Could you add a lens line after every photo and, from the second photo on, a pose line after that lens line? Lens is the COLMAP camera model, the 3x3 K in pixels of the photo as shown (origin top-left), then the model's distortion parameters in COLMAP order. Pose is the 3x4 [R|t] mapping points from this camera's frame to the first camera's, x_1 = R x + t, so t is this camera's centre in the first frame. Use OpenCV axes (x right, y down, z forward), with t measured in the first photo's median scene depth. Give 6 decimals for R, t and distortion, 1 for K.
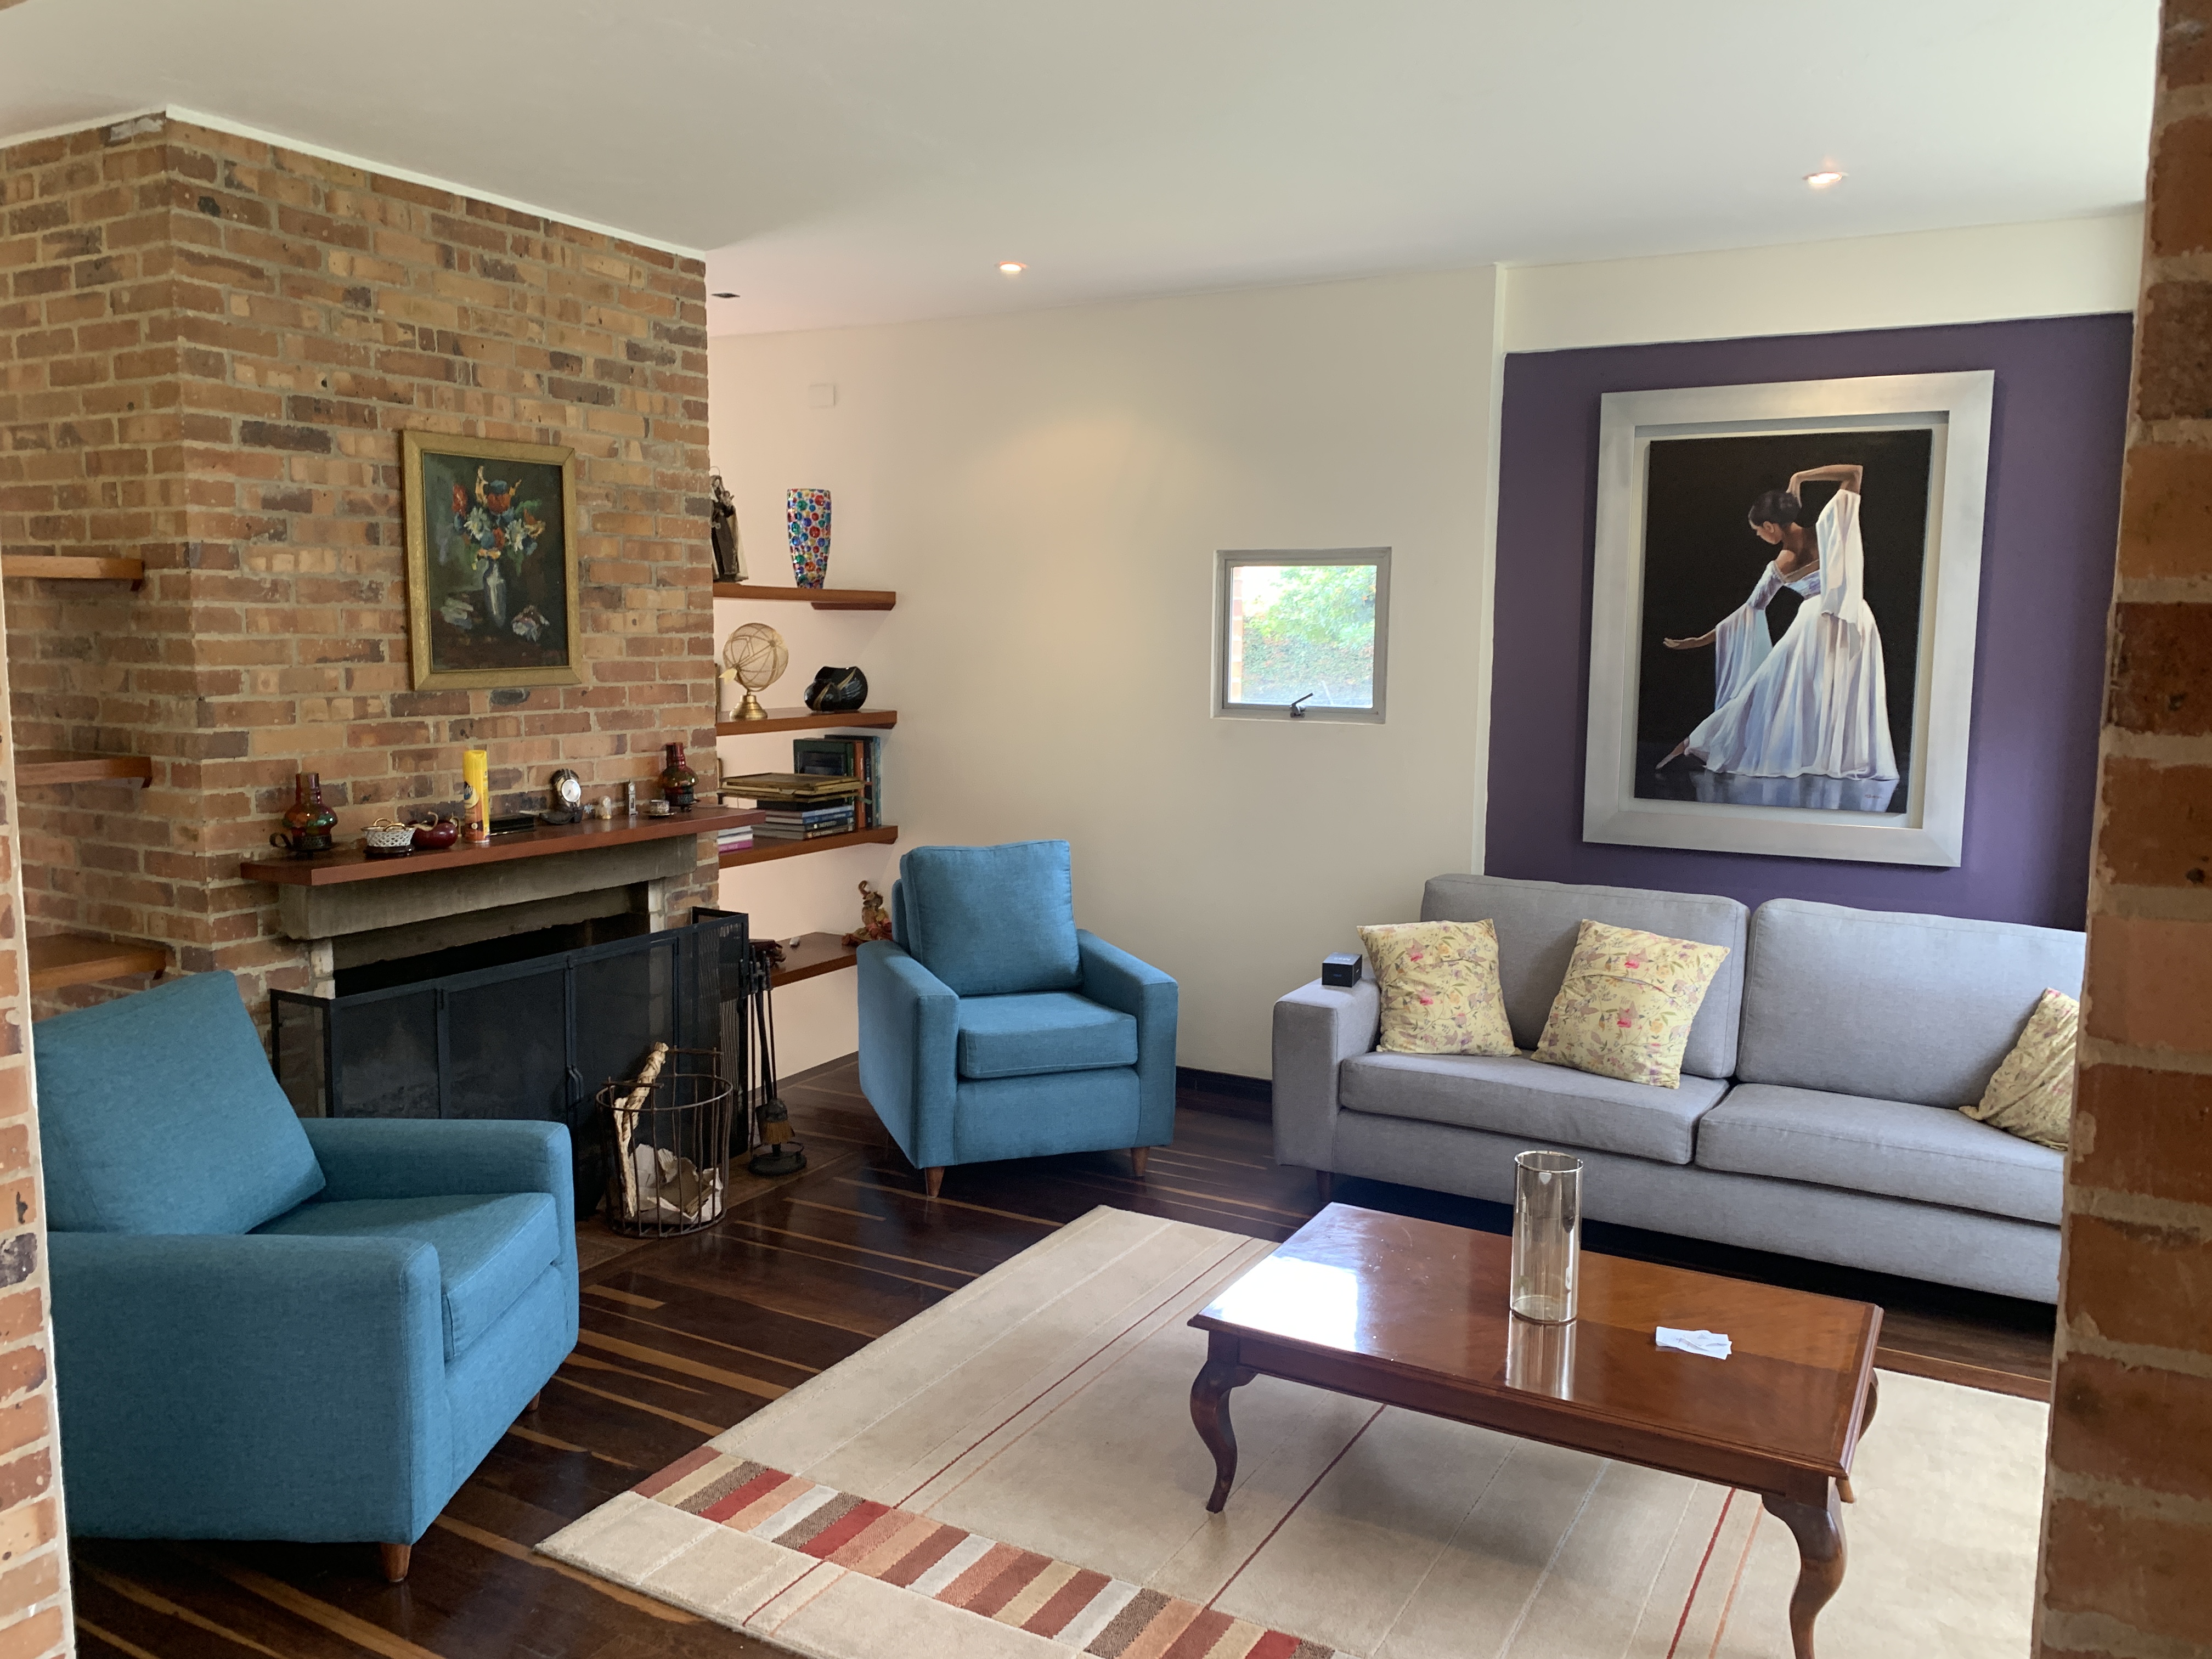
lens RADIAL K [[1668.8, 0, 1115.4], [0, 1668.8, 827.7], [0, 0, 1]] dist [0.028643, -0.030147]
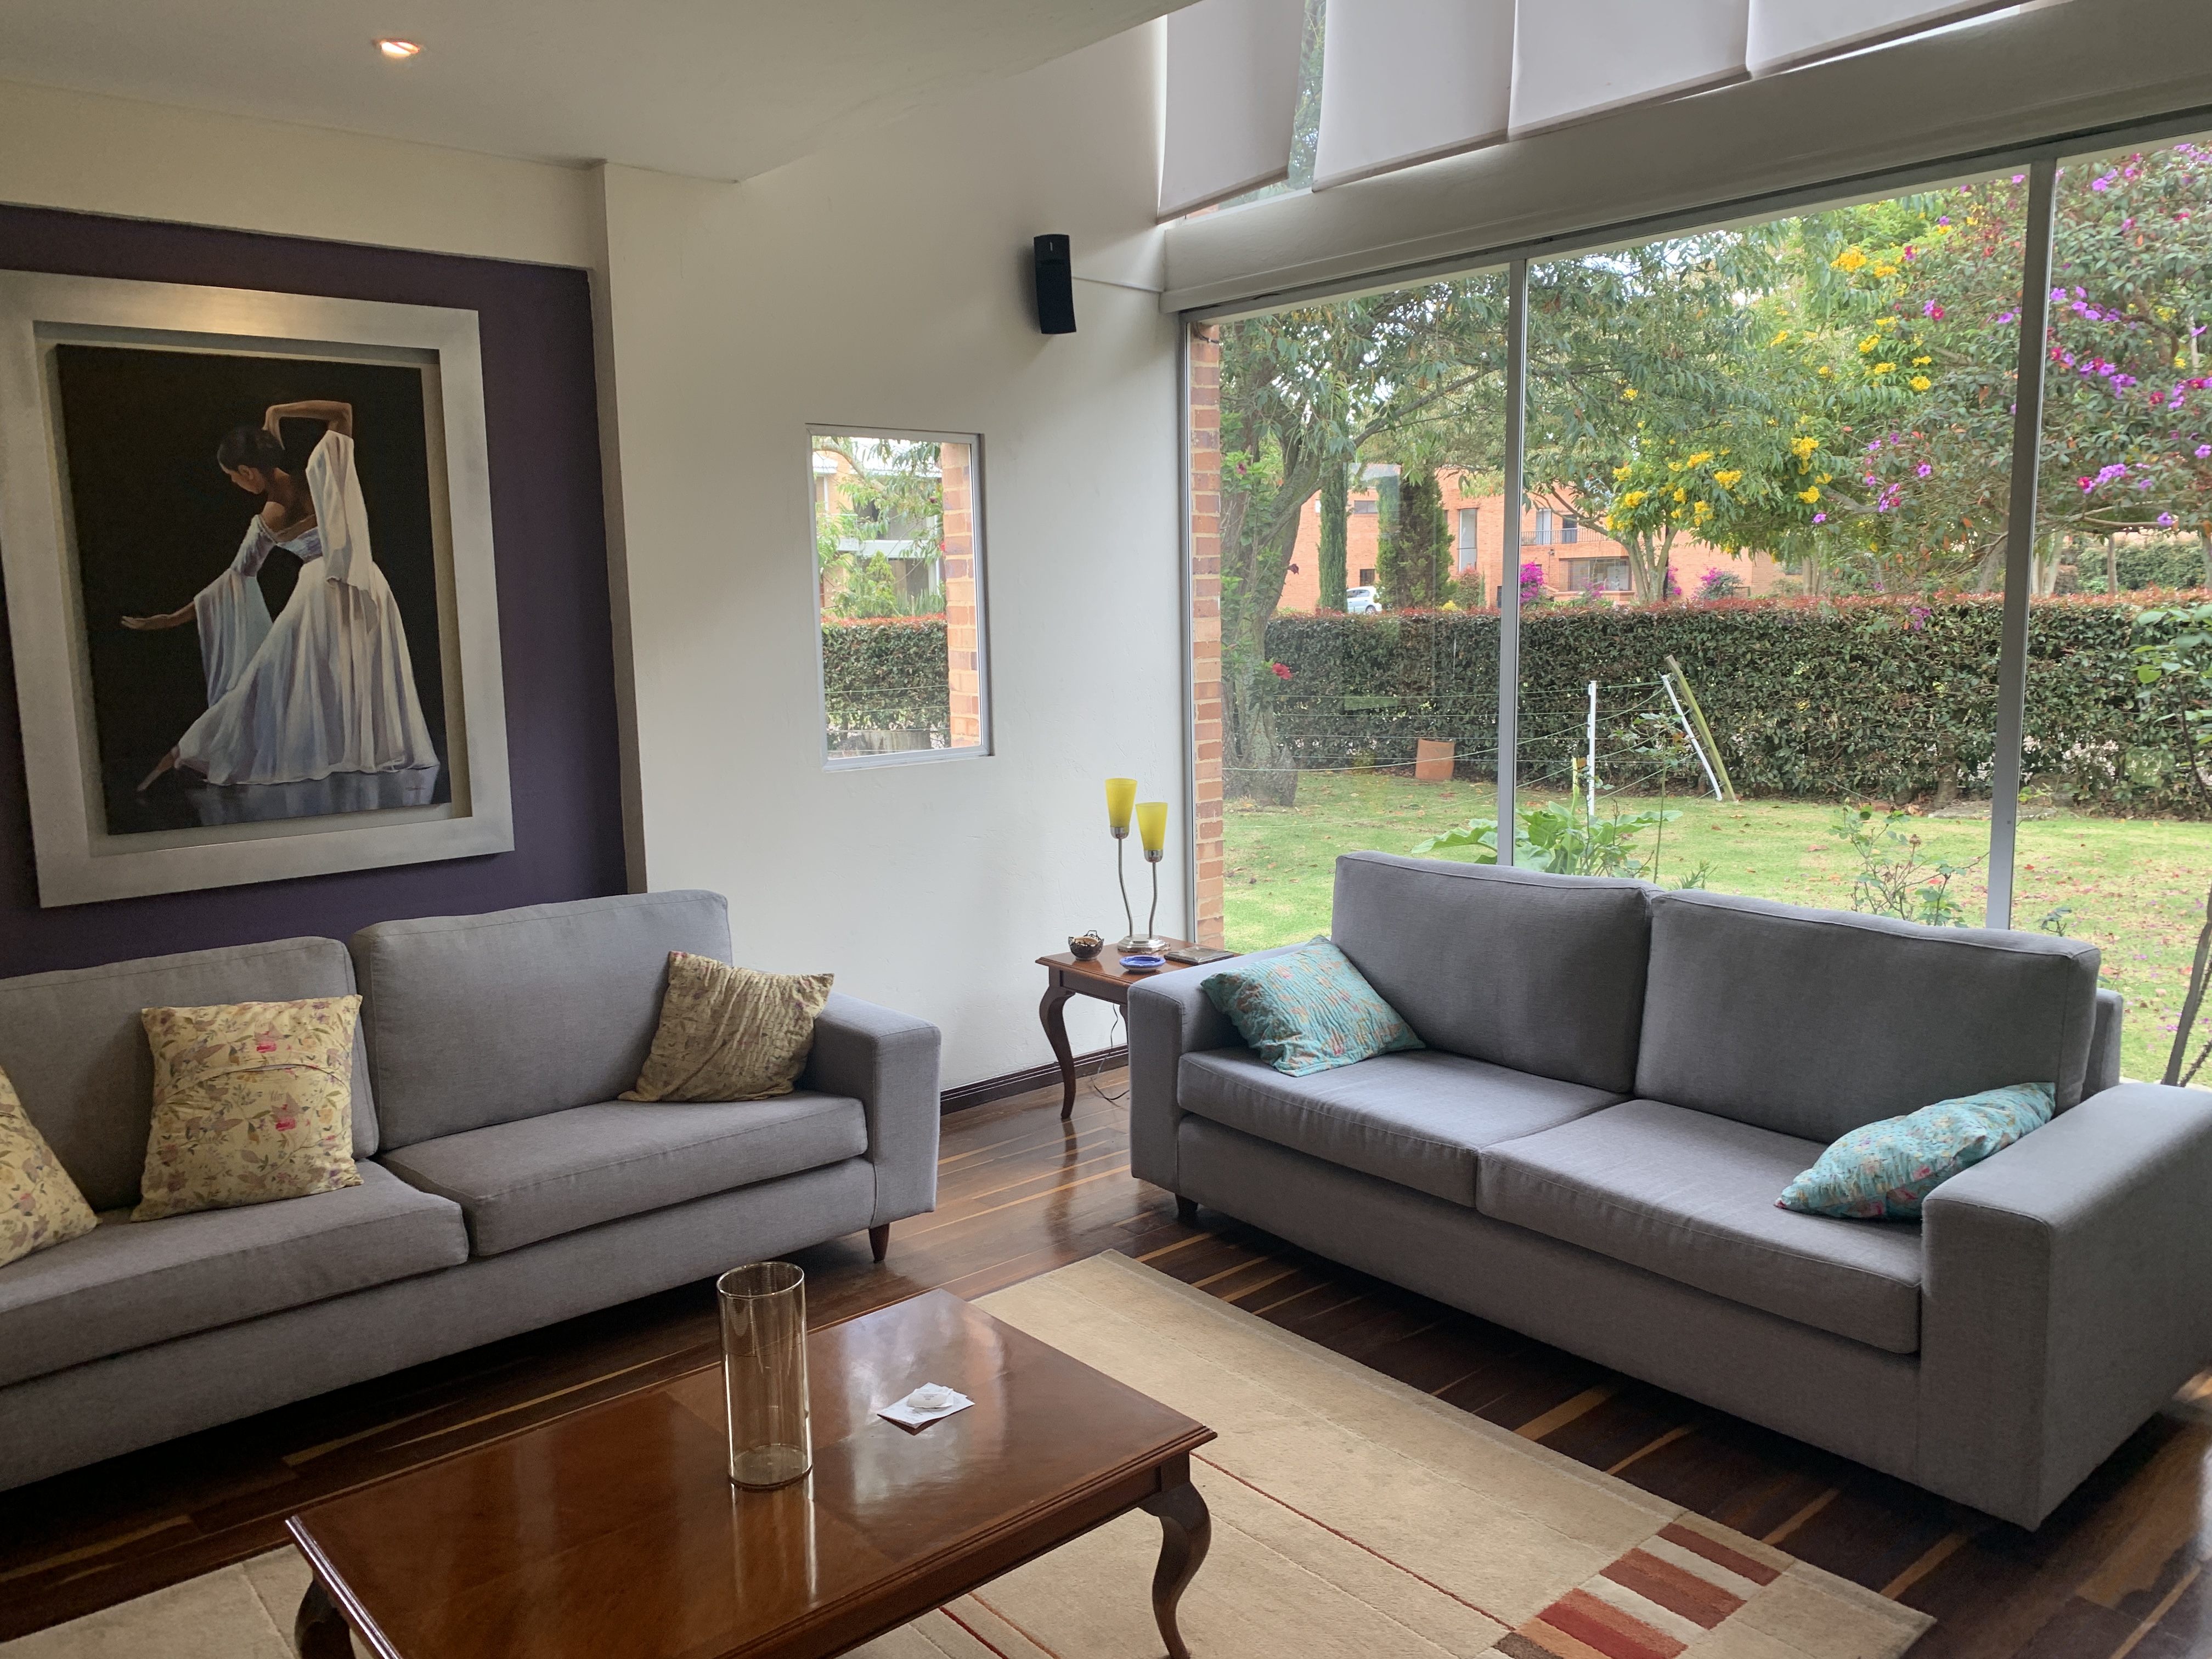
lens RADIAL K [[1668.8, 0, 1108.8], [0, 1668.8, 831.0], [0, 0, 1]] dist [0.028643, -0.030147]
pose [[0.352122, -0.152681, 0.923417, -0.230984], [0.139946, 0.984103, 0.109350, -0.041887], [-0.925433, 0.090724, 0.367891, 0.347374]]
